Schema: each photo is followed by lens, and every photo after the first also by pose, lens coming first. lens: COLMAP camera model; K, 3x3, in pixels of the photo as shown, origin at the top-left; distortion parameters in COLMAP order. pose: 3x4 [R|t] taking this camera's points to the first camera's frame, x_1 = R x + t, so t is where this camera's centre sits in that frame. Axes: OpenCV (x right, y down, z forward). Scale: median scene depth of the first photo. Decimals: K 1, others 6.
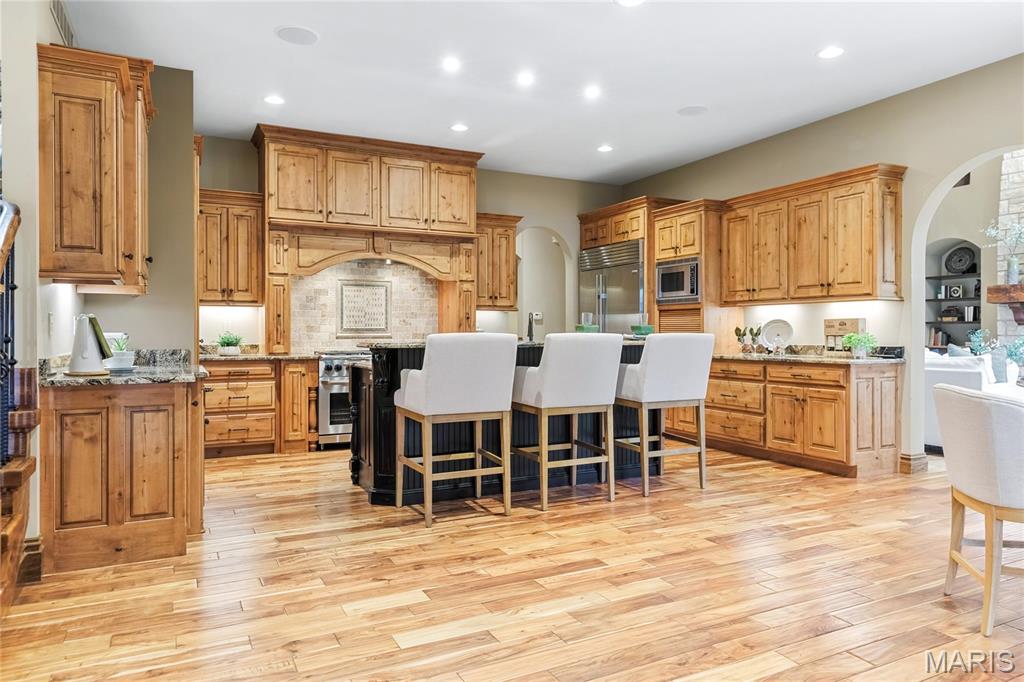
lens RADIAL K [[675.8, 0, 512.7], [0, 675.8, 337.6], [0, 0, 1]] dist [0.010906, 0.001276]
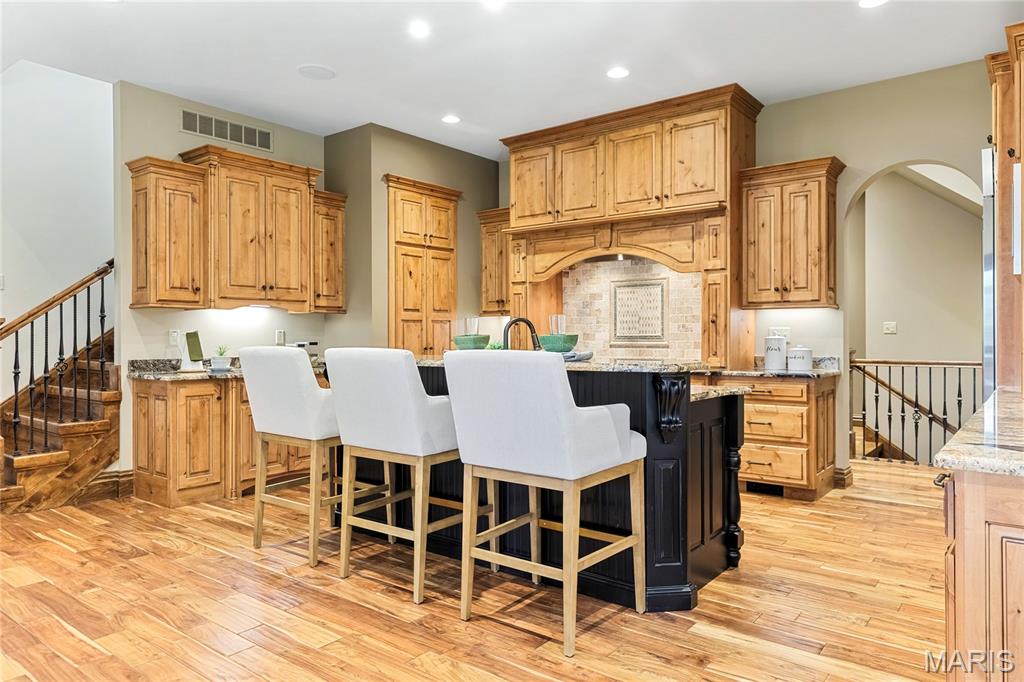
lens RADIAL K [[675.8, 0, 514.9], [0, 675.8, 339.2], [0, 0, 1]] dist [0.010906, 0.001276]
pose [[0.417604, 0.005934, -0.908610, 0.520661], [-0.002591, 0.999982, 0.005340, -0.014303], [0.908625, 0.000124, 0.417612, 0.532062]]
